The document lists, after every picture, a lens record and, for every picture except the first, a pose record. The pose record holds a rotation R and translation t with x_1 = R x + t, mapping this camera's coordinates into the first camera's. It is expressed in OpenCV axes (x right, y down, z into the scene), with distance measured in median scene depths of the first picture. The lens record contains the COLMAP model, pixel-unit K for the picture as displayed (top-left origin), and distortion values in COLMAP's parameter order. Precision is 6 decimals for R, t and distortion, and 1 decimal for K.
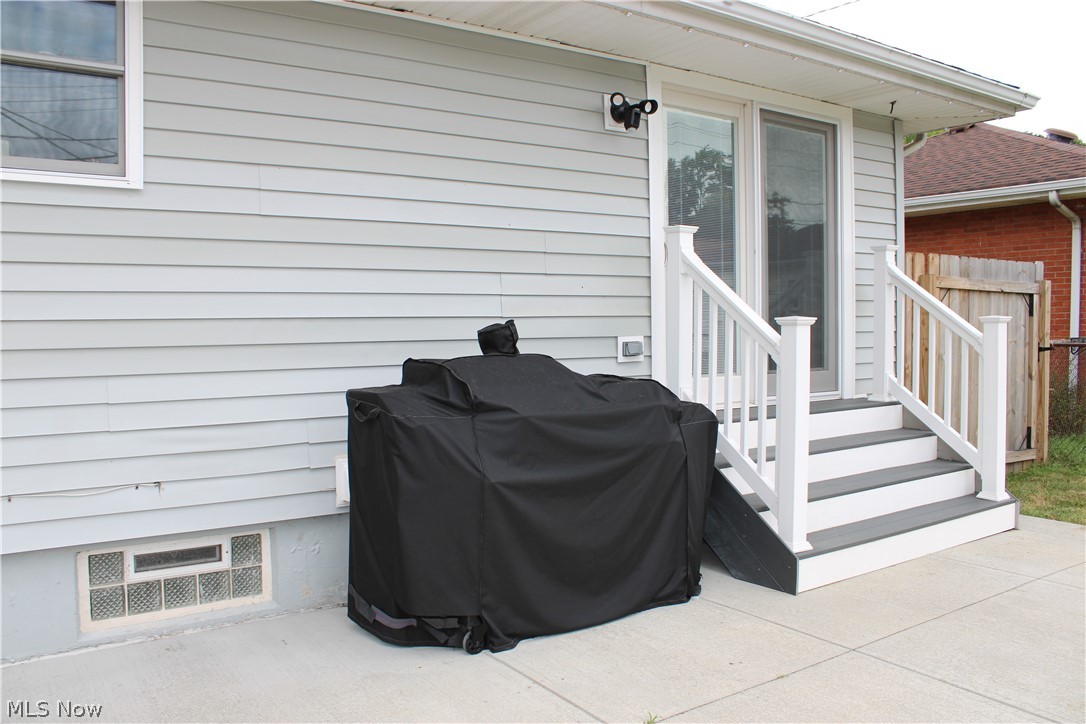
lens RADIAL K [[899.1, 0, 541.4], [0, 899.1, 356.1], [0, 0, 1]] dist [-0.170445, 0.143806]
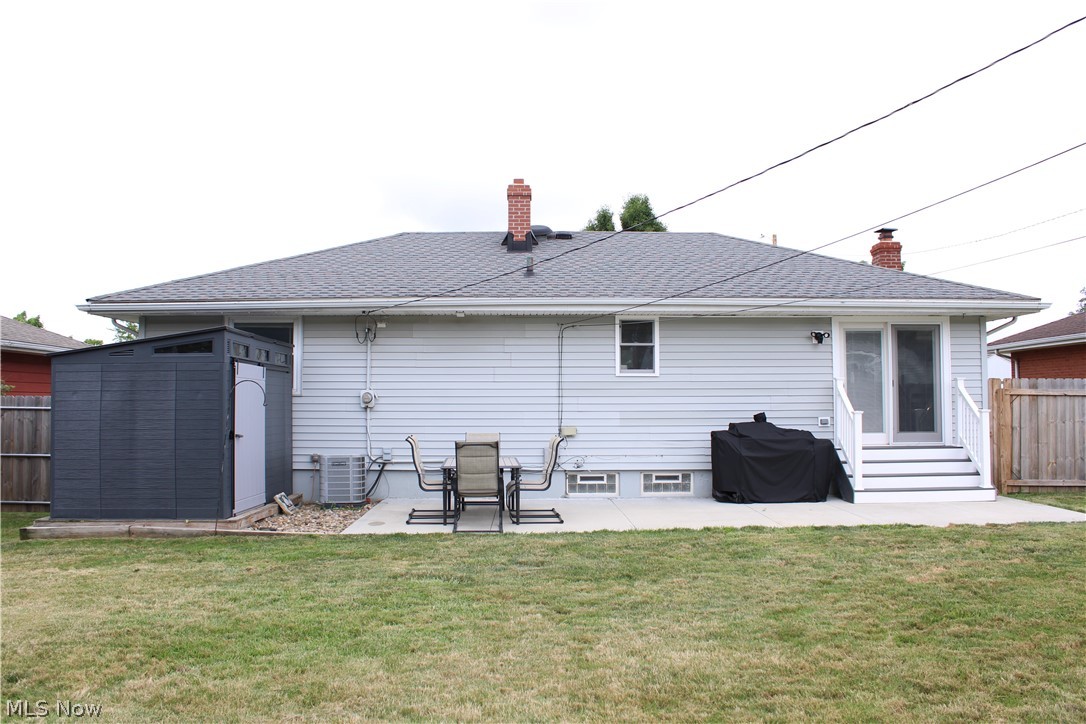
lens RADIAL K [[899.1, 0, 542.0], [0, 899.1, 366.0], [0, 0, 1]] dist [-0.170445, 0.143806]
pose [[0.824893, -0.019527, -0.564952, 1.191121], [-0.024477, 0.997232, -0.070207, 0.042658], [0.564759, 0.071742, 0.822131, -2.242495]]
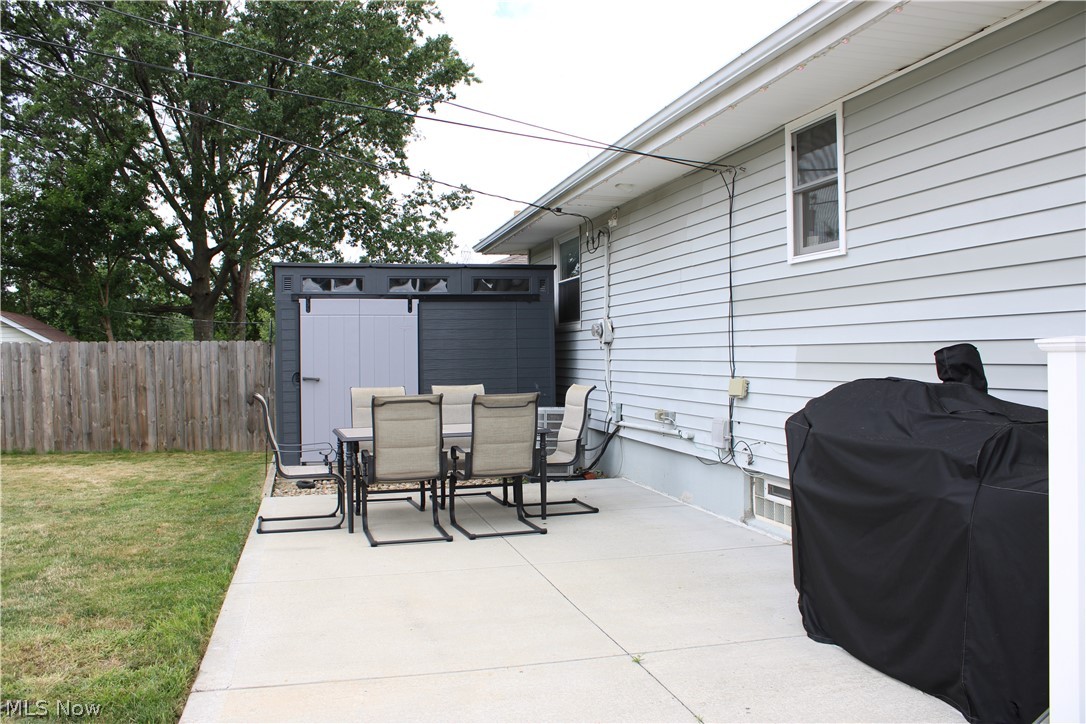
lens RADIAL K [[899.1, 0, 544.8], [0, 899.1, 359.3], [0, 0, 1]] dist [-0.170445, 0.143806]
pose [[-0.351685, 0.019662, -0.935912, 1.000435], [-0.015021, 0.999532, 0.026643, -0.044015], [0.935998, 0.023428, -0.351225, 0.952328]]
